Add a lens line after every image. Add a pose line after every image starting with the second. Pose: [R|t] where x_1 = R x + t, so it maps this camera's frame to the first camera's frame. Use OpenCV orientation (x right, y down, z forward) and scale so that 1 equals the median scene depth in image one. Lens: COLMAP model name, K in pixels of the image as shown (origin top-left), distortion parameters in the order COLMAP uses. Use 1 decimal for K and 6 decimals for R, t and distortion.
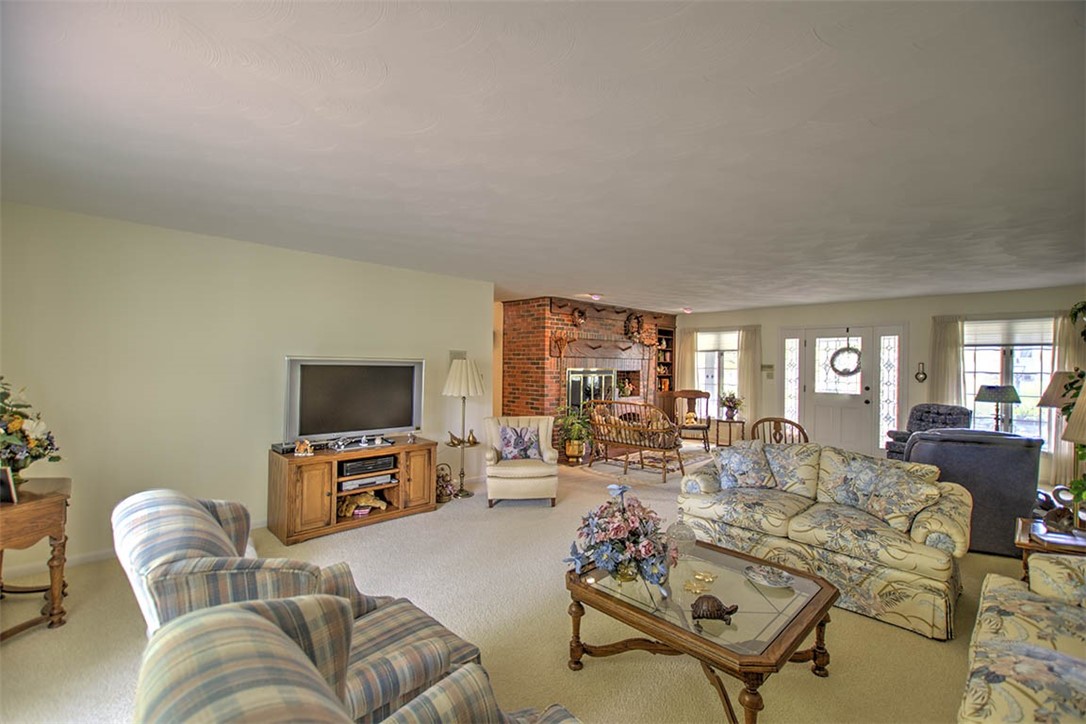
lens RADIAL K [[471.6, 0, 539.8], [0, 471.6, 365.2], [0, 0, 1]] dist [-0.003184, -0.000337]
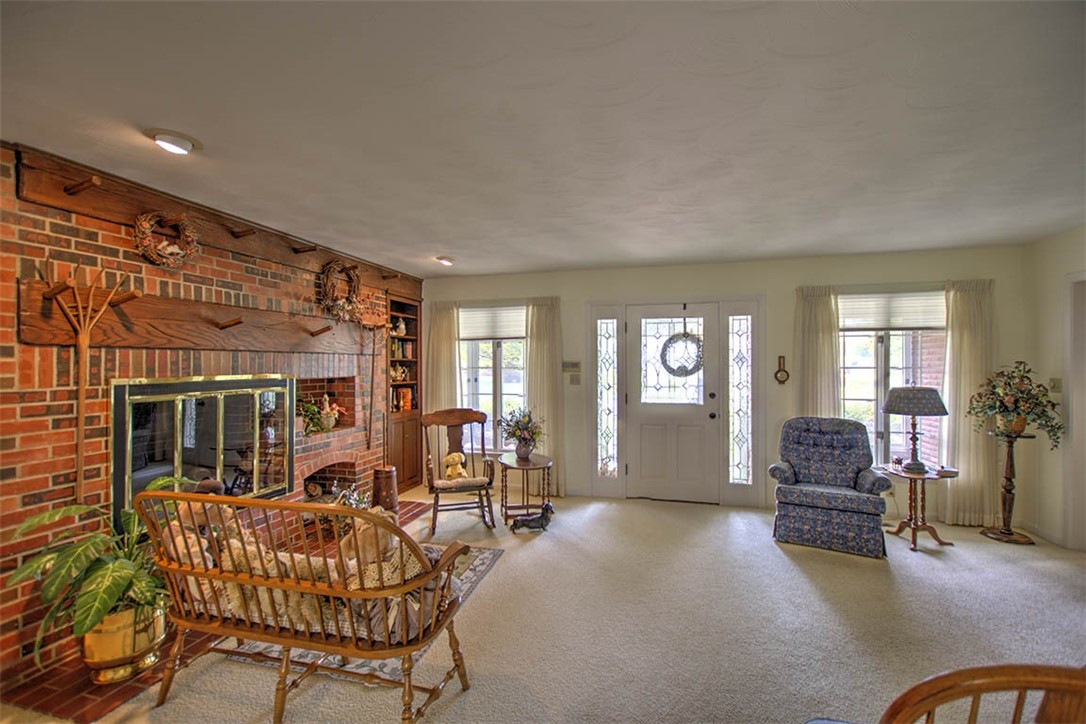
lens RADIAL K [[471.6, 0, 541.0], [0, 471.6, 365.2], [0, 0, 1]] dist [-0.003184, -0.000337]
pose [[0.857870, -0.018958, 0.513516, 0.131307], [0.017109, 0.999819, 0.008328, -0.001739], [-0.513581, 0.001642, 0.858039, 0.487818]]
